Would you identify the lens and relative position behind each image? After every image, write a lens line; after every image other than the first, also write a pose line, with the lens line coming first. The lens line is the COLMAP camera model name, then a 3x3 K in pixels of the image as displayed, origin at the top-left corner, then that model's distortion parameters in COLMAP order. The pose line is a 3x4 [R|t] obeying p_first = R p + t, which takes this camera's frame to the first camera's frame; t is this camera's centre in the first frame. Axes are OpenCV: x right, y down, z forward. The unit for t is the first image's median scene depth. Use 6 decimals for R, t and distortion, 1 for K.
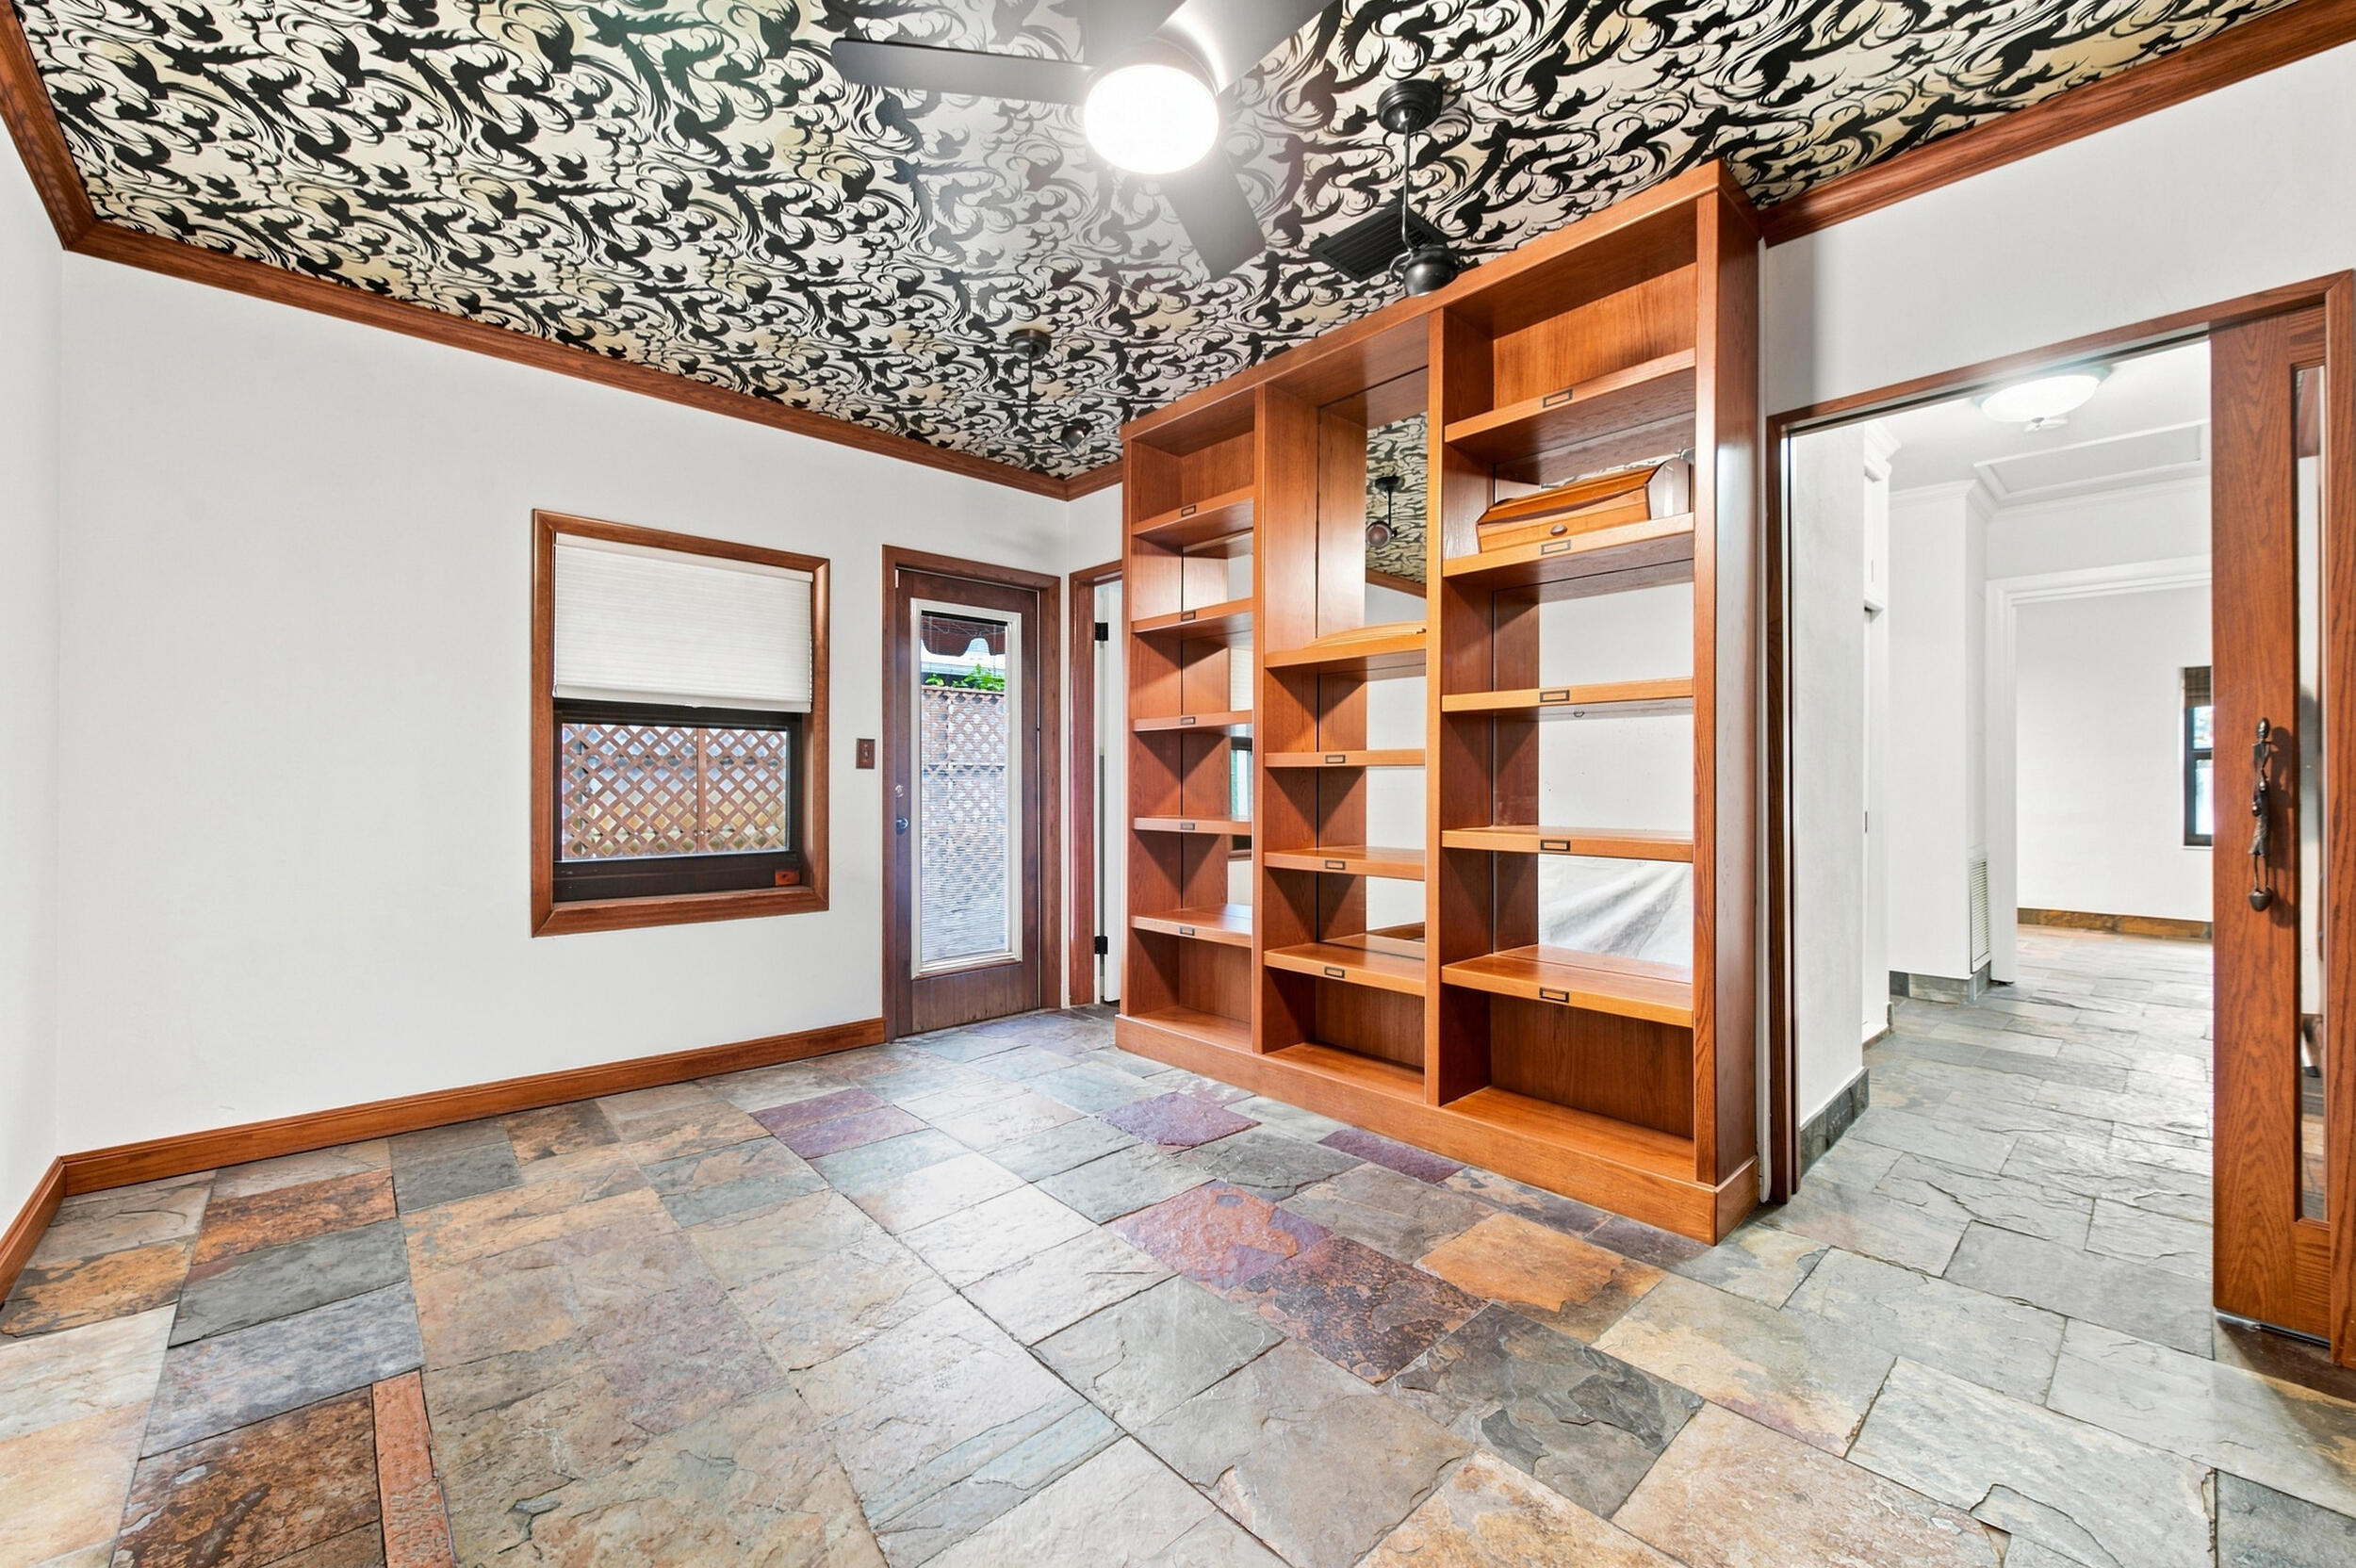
lens RADIAL K [[929.5, 0, 1177.7], [0, 929.5, 789.6], [0, 0, 1]] dist [-0.002019, -0.001918]
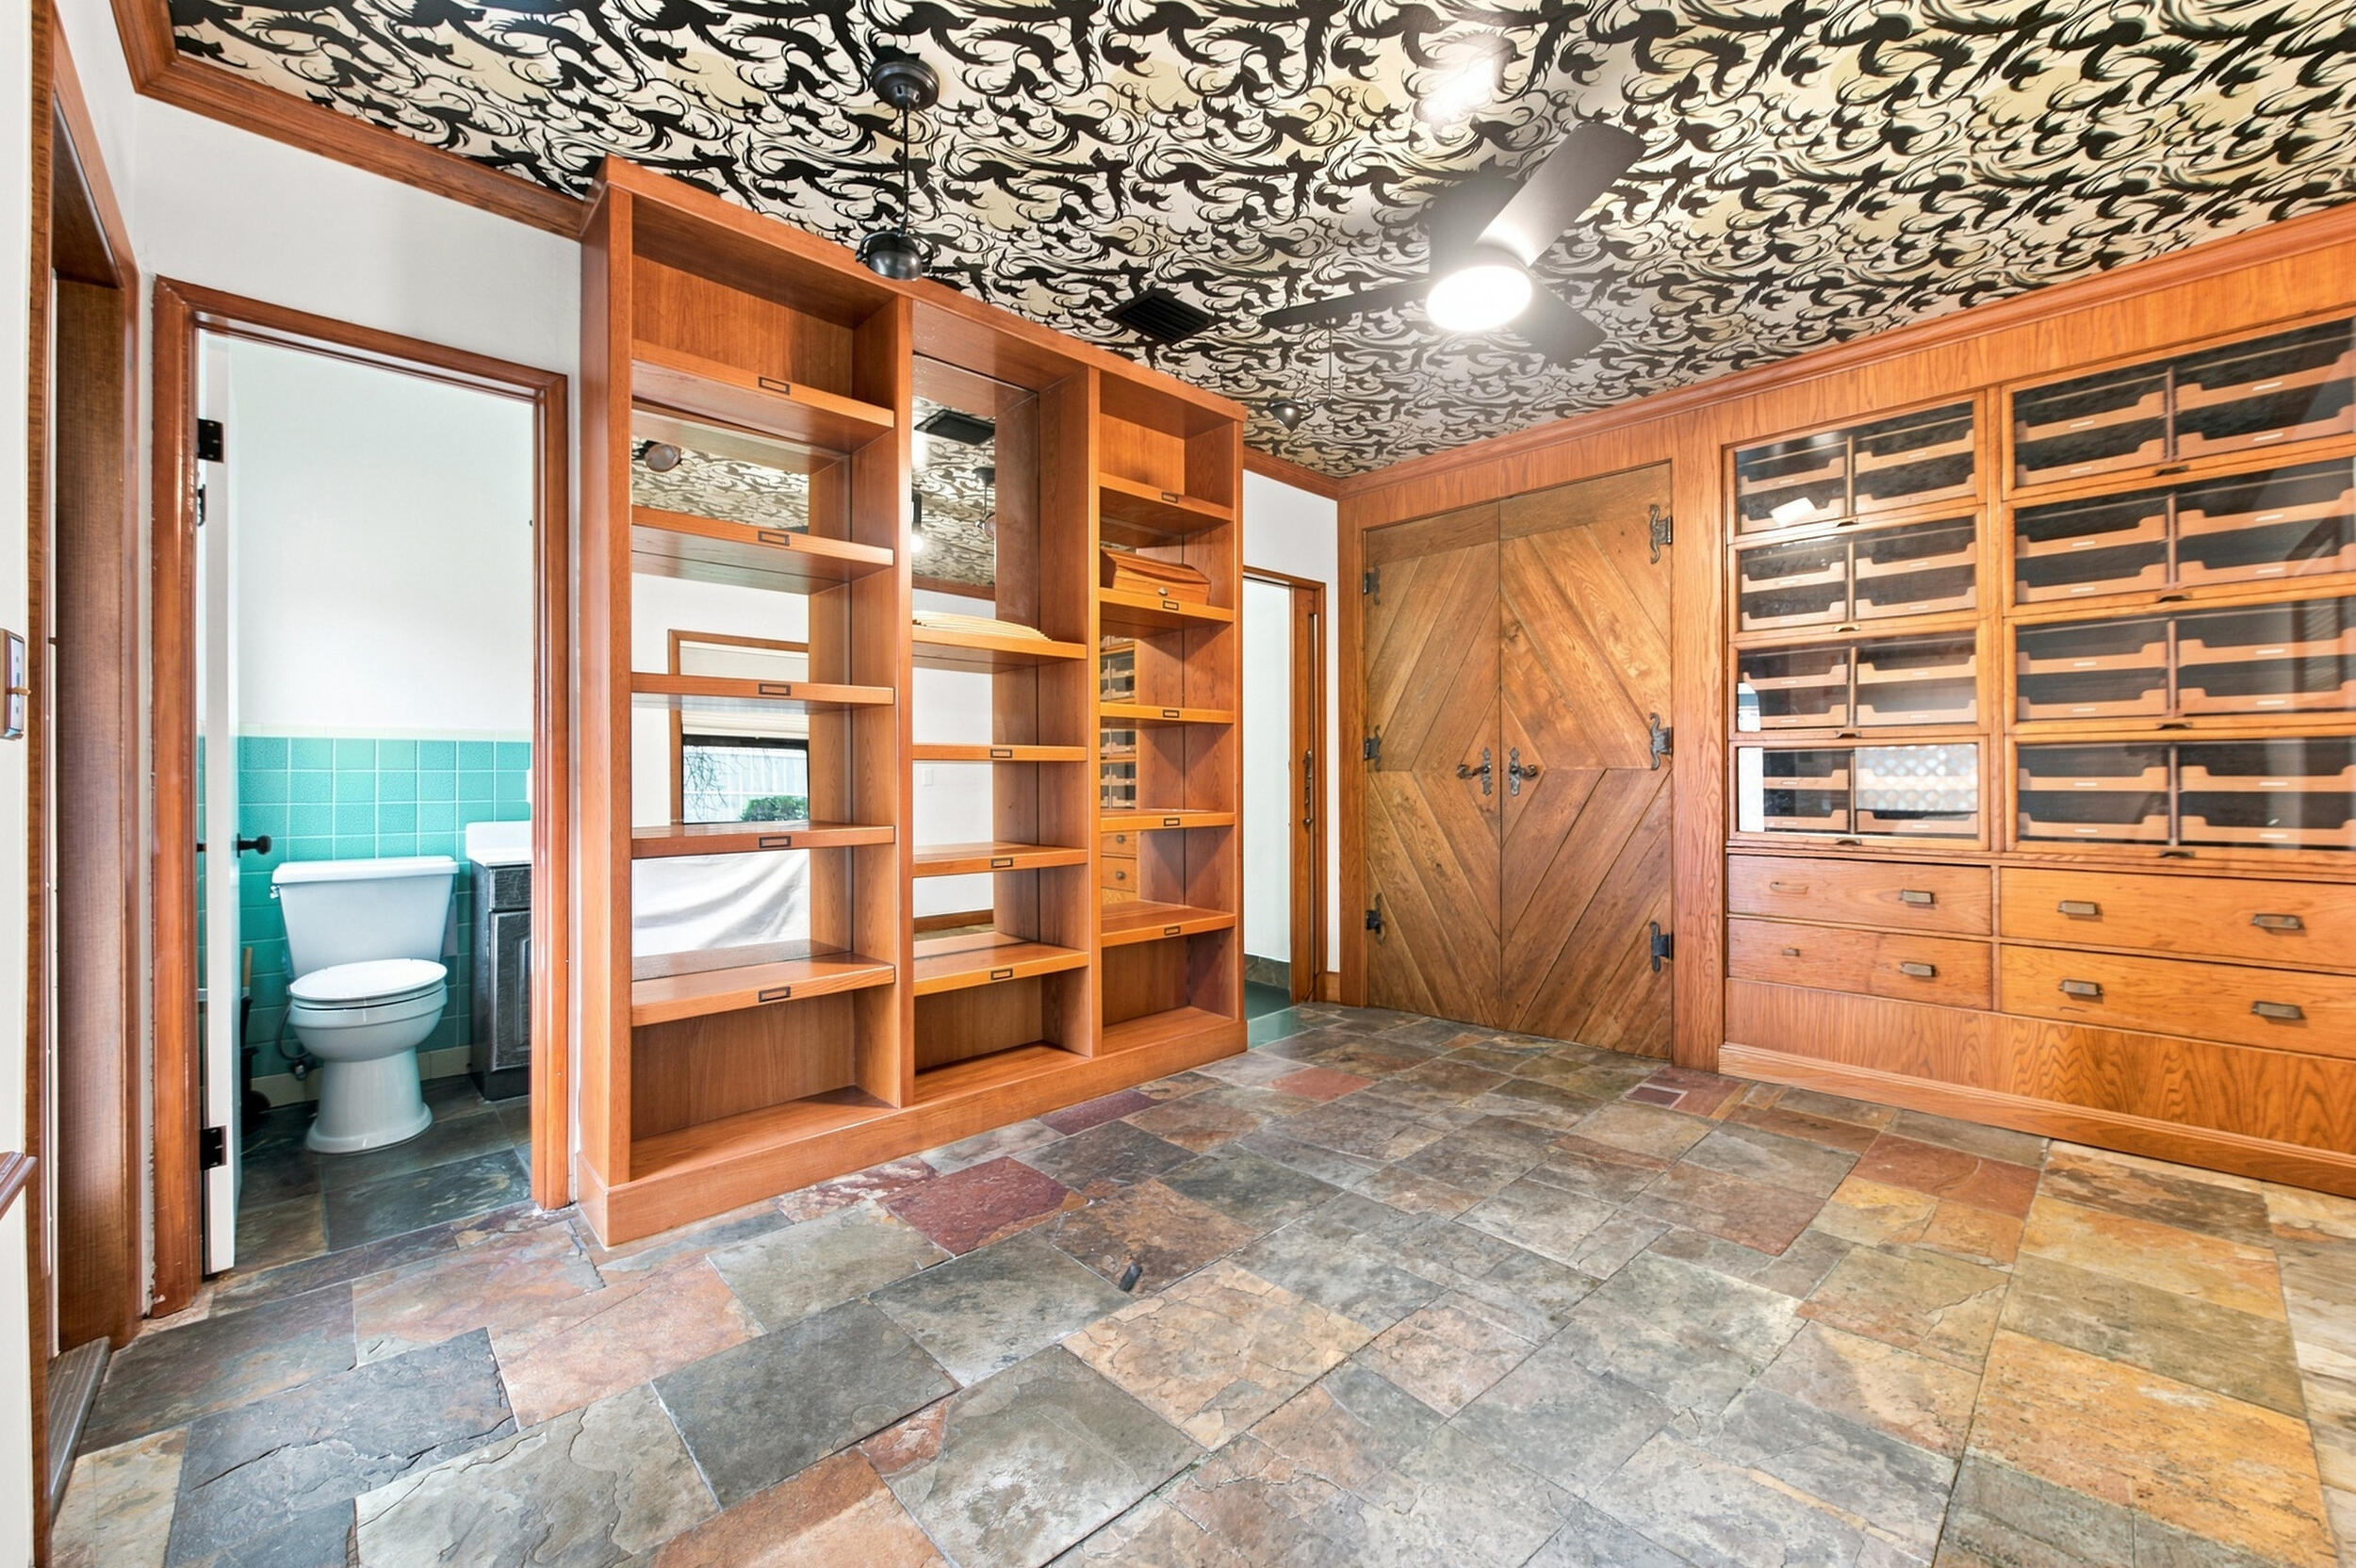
lens RADIAL K [[929.5, 0, 1128.9], [0, 929.5, 737.0], [0, 0, 1]] dist [-0.002019, -0.001918]
pose [[0.017461, 0.034168, 0.999264, -0.742832], [0.008269, 0.999377, -0.034316, -0.008511], [-0.999813, 0.008862, 0.017167, 0.796821]]
